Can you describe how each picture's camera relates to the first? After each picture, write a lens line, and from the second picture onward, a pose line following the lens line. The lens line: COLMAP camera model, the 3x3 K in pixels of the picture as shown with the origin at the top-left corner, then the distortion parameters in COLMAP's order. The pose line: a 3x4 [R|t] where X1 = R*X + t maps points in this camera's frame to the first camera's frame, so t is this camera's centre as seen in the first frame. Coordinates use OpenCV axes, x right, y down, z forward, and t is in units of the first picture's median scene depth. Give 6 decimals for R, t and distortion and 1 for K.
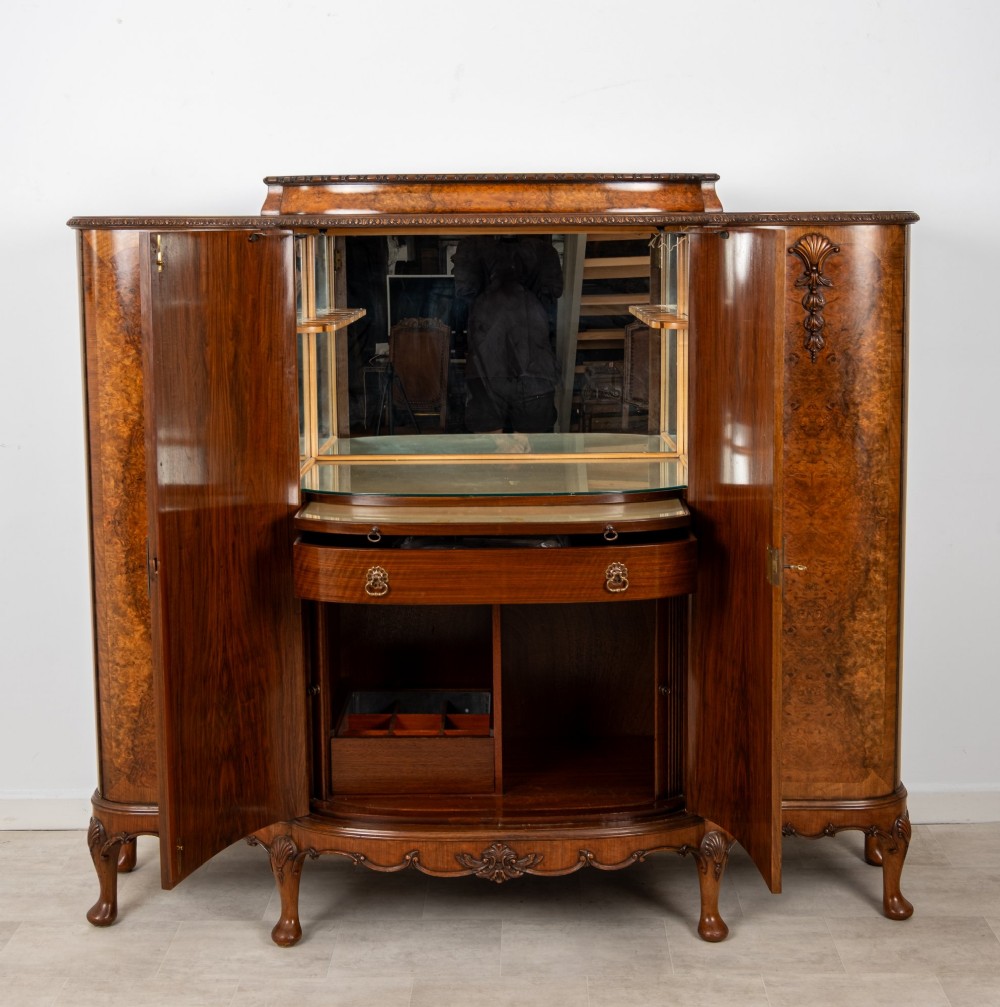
lens RADIAL K [[1653.5, 0, 515.8], [0, 1653.5, 380.5], [0, 0, 1]] dist [-0.029568, 0.000000]
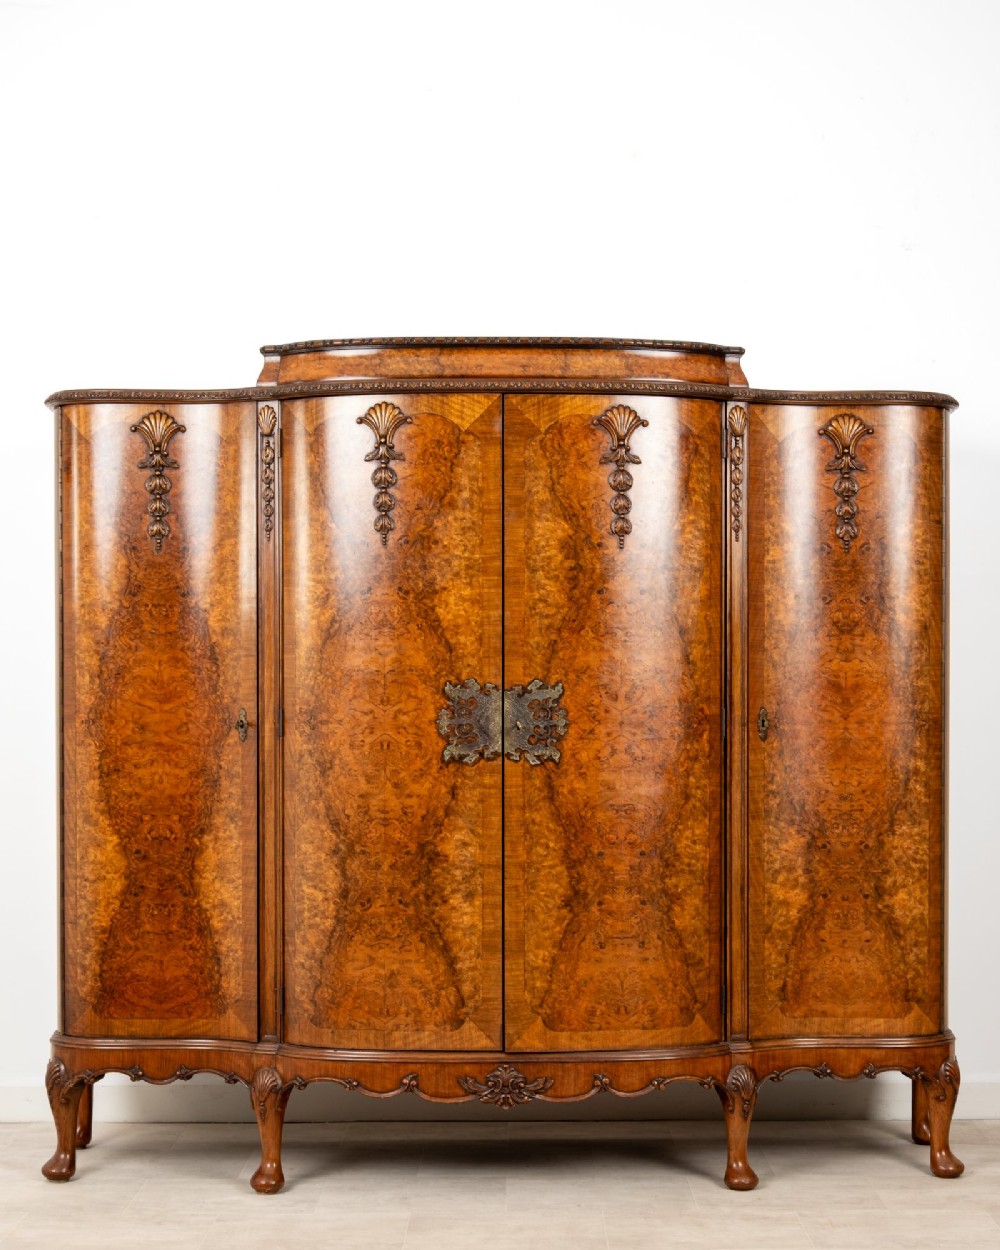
lens RADIAL K [[2149.0, 0, 517.2], [0, 2149.0, 720.5], [0, 0, 1]] dist [0.007199, 0.000000]
pose [[0.999910, 0.007596, 0.011078, -0.017841], [-0.006569, 0.995919, -0.090008, 0.191461], [-0.011717, 0.089927, 0.995879, -0.193794]]
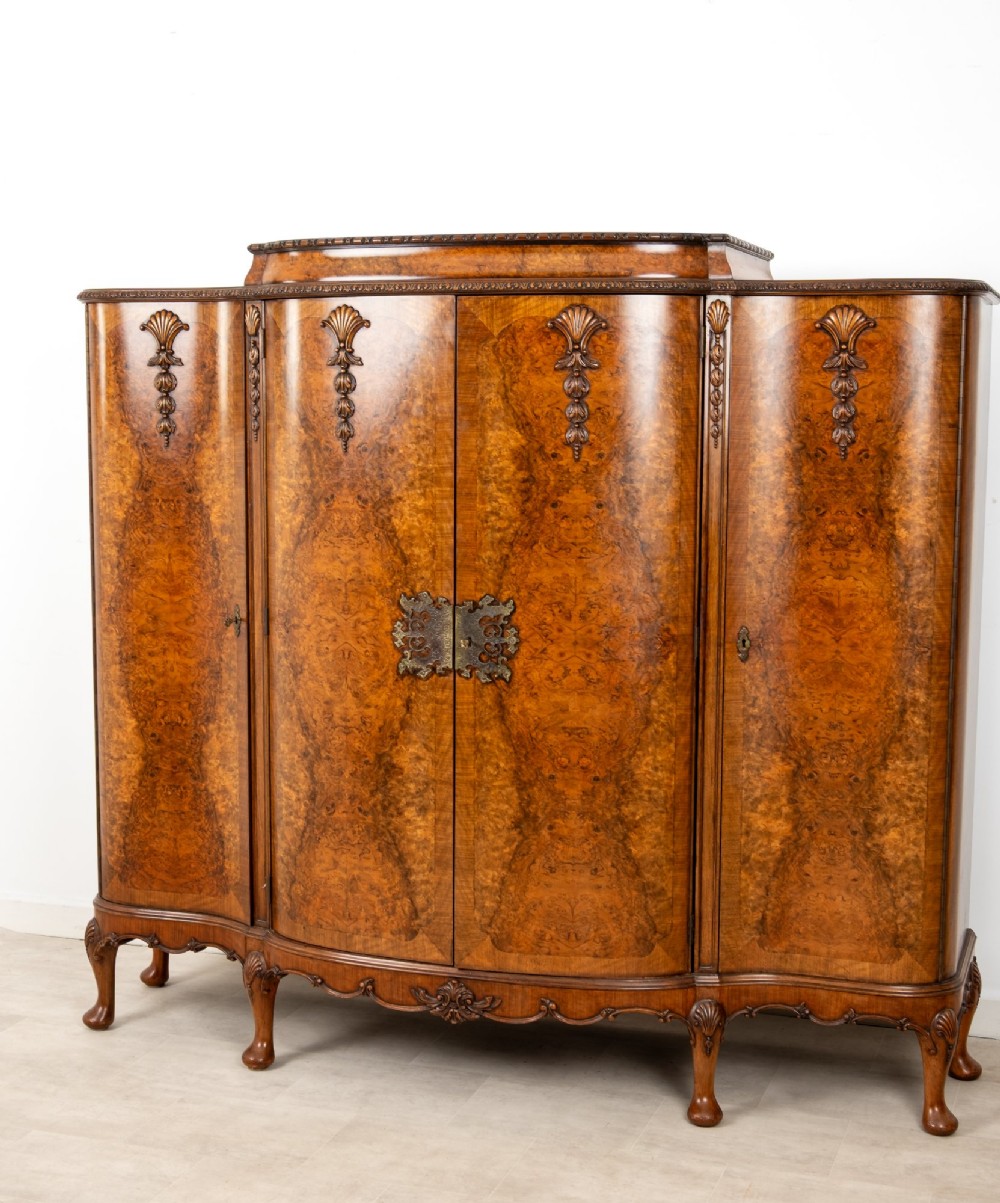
lens RADIAL K [[1887.9, 0, 481.5], [0, 1887.9, 627.3], [0, 0, 1]] dist [-0.012146, 0.000000]
pose [[0.946359, 0.052330, -0.318853, 0.313703], [-0.043707, 0.998461, 0.034143, 0.049296], [0.320149, -0.018376, 0.947189, 0.025848]]
